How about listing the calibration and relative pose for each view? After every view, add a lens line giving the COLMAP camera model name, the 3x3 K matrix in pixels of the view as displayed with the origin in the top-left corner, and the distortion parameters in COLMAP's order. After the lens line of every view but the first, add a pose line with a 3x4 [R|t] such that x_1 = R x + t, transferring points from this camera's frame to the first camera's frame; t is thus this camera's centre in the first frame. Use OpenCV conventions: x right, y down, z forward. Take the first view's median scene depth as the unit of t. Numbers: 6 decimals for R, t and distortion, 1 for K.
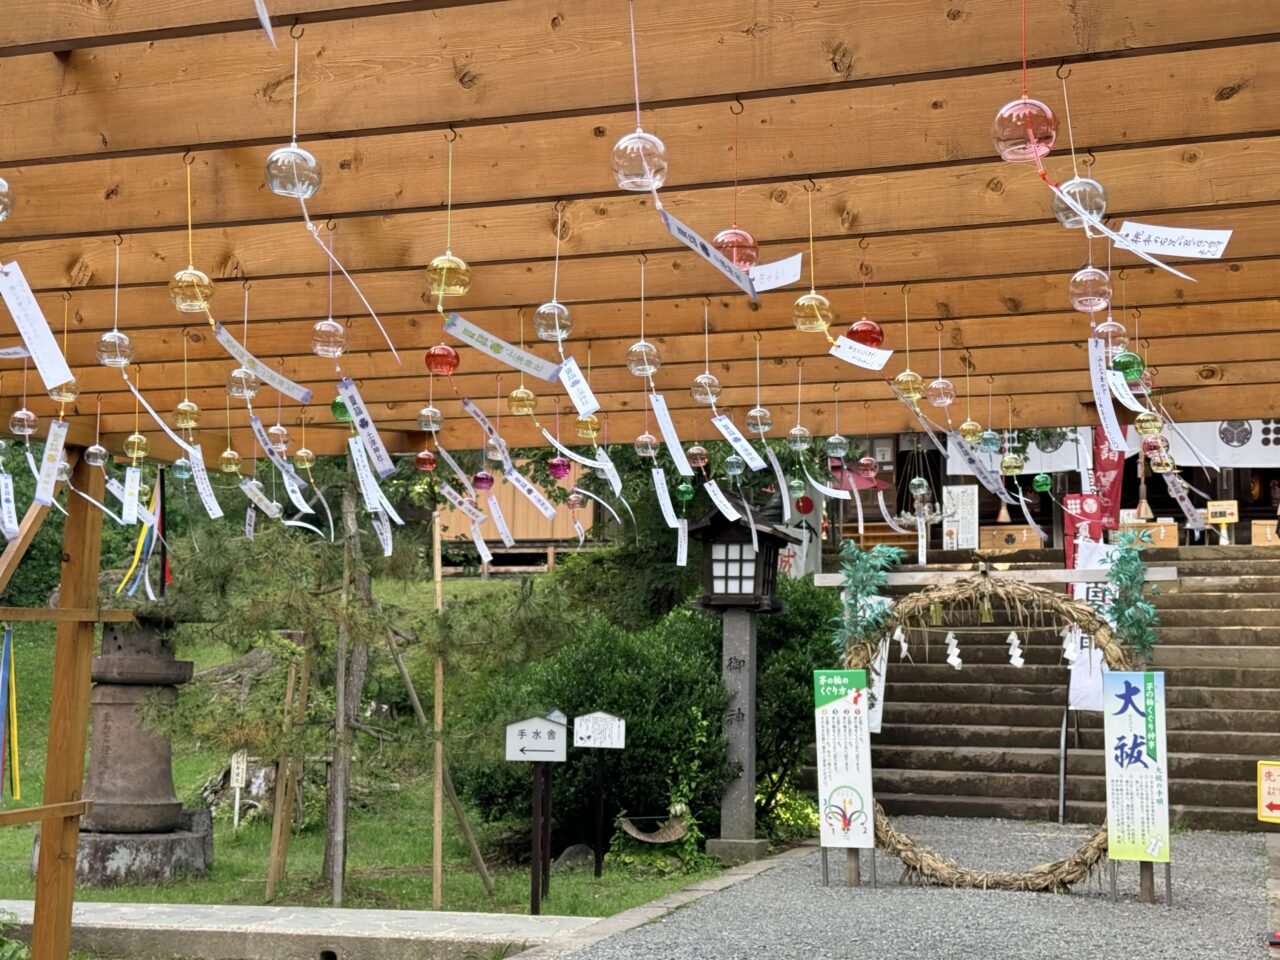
lens RADIAL K [[1809.3, 0, 645.0], [0, 1809.3, 479.8], [0, 0, 1]] dist [0.127790, 0.000000]
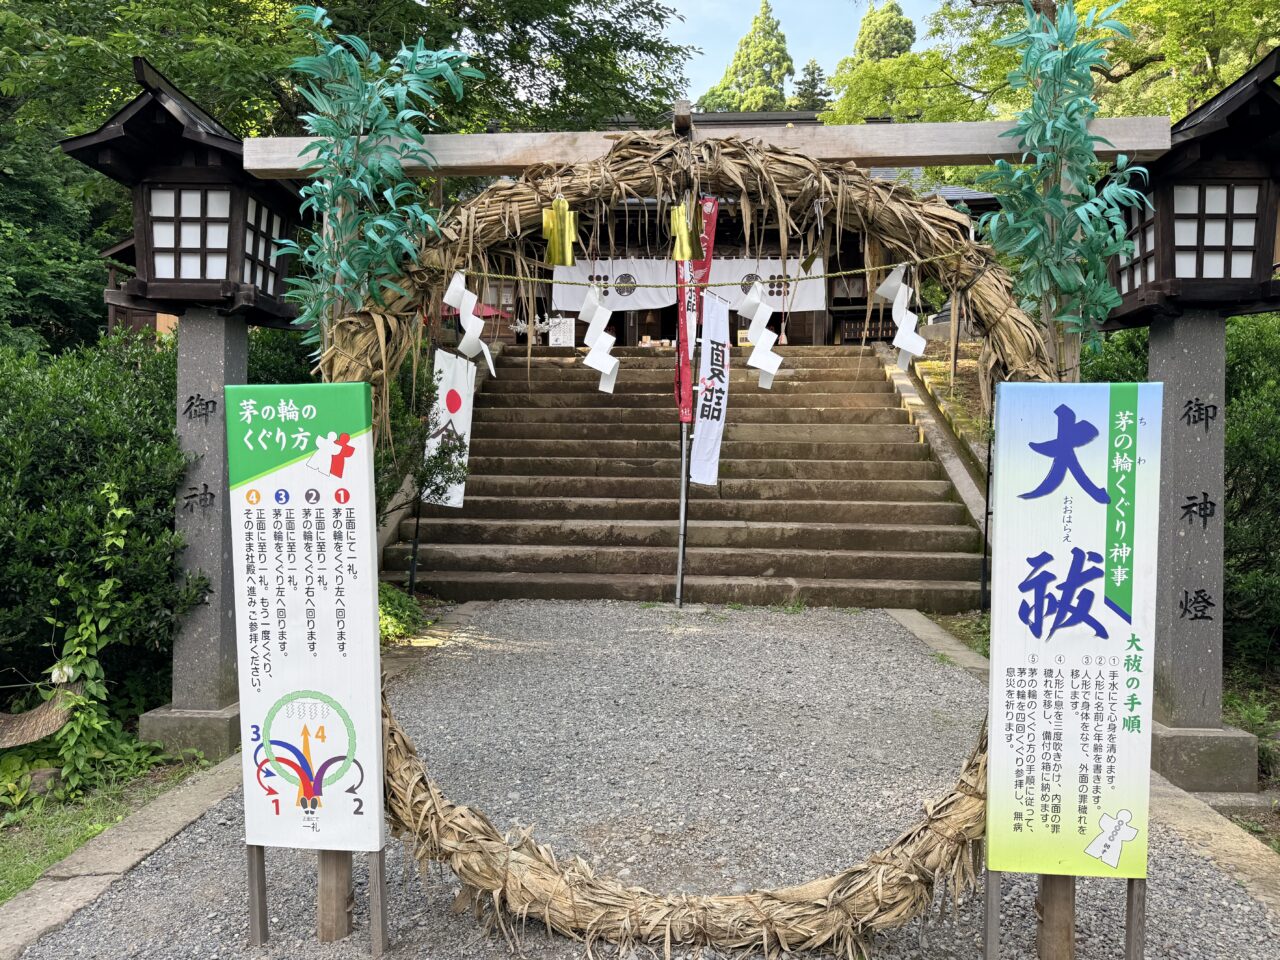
lens RADIAL K [[1129.5, 0, 642.2], [0, 1129.5, 485.5], [0, 0, 1]] dist [0.052042, -0.003831]
pose [[0.969804, -0.003620, 0.243858, 0.119379], [-0.027930, 0.991663, 0.125796, 0.094696], [-0.242280, -0.128808, 0.961618, 0.760972]]
